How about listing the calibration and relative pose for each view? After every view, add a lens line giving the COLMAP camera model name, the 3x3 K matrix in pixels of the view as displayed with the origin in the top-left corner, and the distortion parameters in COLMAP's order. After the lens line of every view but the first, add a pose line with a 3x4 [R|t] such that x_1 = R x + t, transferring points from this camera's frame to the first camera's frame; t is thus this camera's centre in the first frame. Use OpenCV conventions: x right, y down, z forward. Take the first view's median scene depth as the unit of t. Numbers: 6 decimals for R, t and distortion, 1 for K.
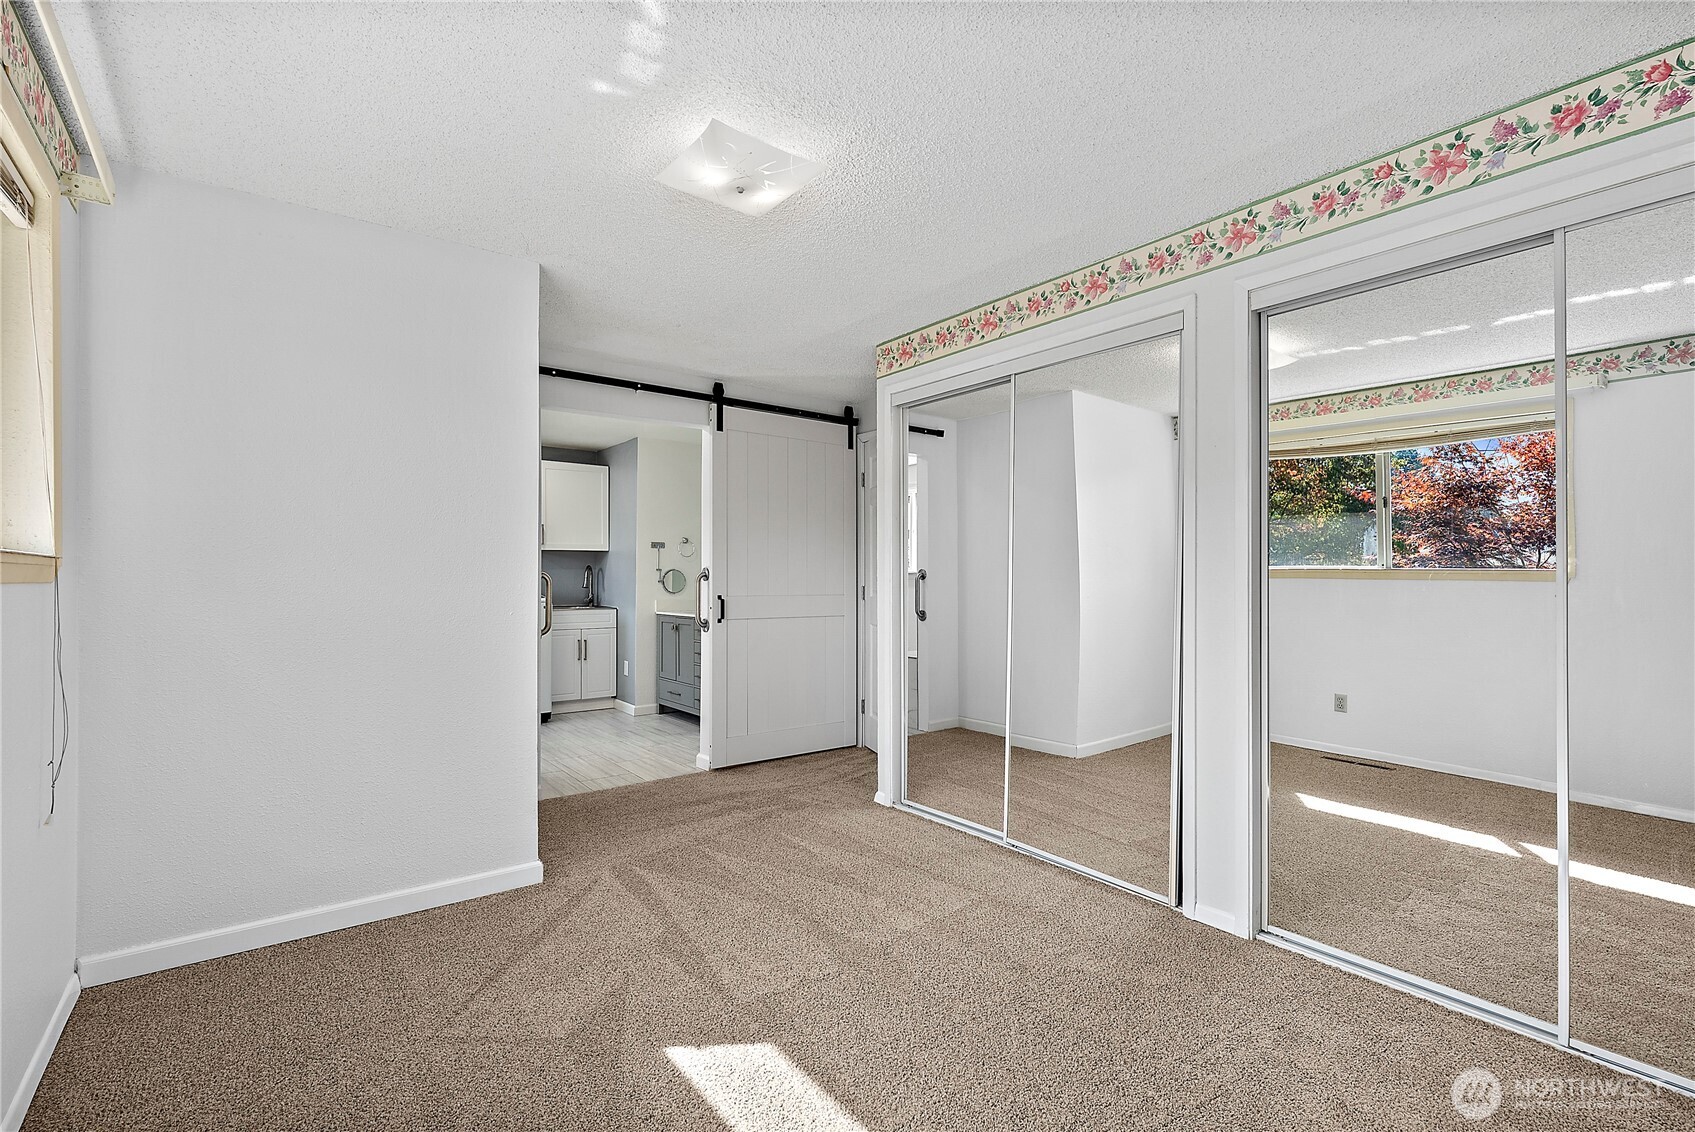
lens RADIAL K [[762.2, 0, 847.5], [0, 762.2, 566.0], [0, 0, 1]] dist [-0.001310, -0.000175]
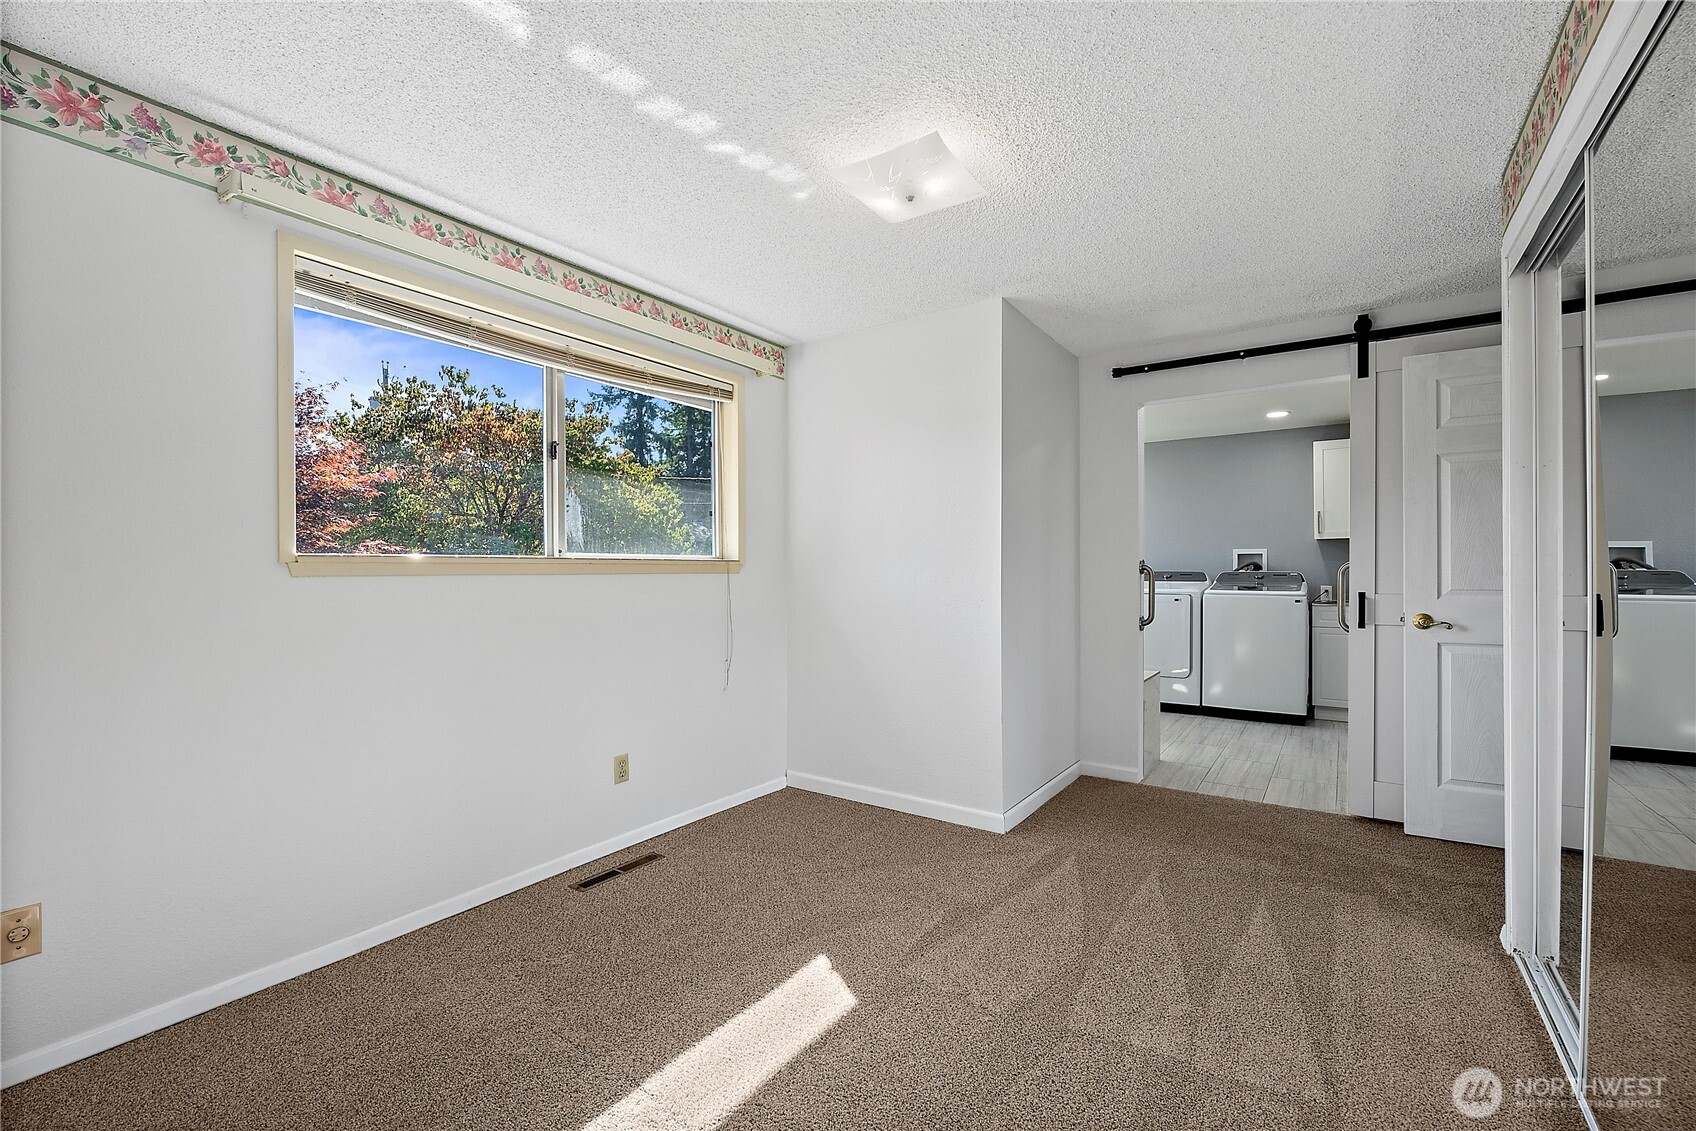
lens RADIAL K [[721.1, 0, 848.0], [0, 721.1, 565.5], [0, 0, 1]] dist [0.000670, 0.000148]
pose [[0.308301, -0.003635, -0.951282, 0.534277], [0.015777, 0.999875, 0.001293, 0.002967], [0.951158, -0.015407, 0.308320, 0.419387]]
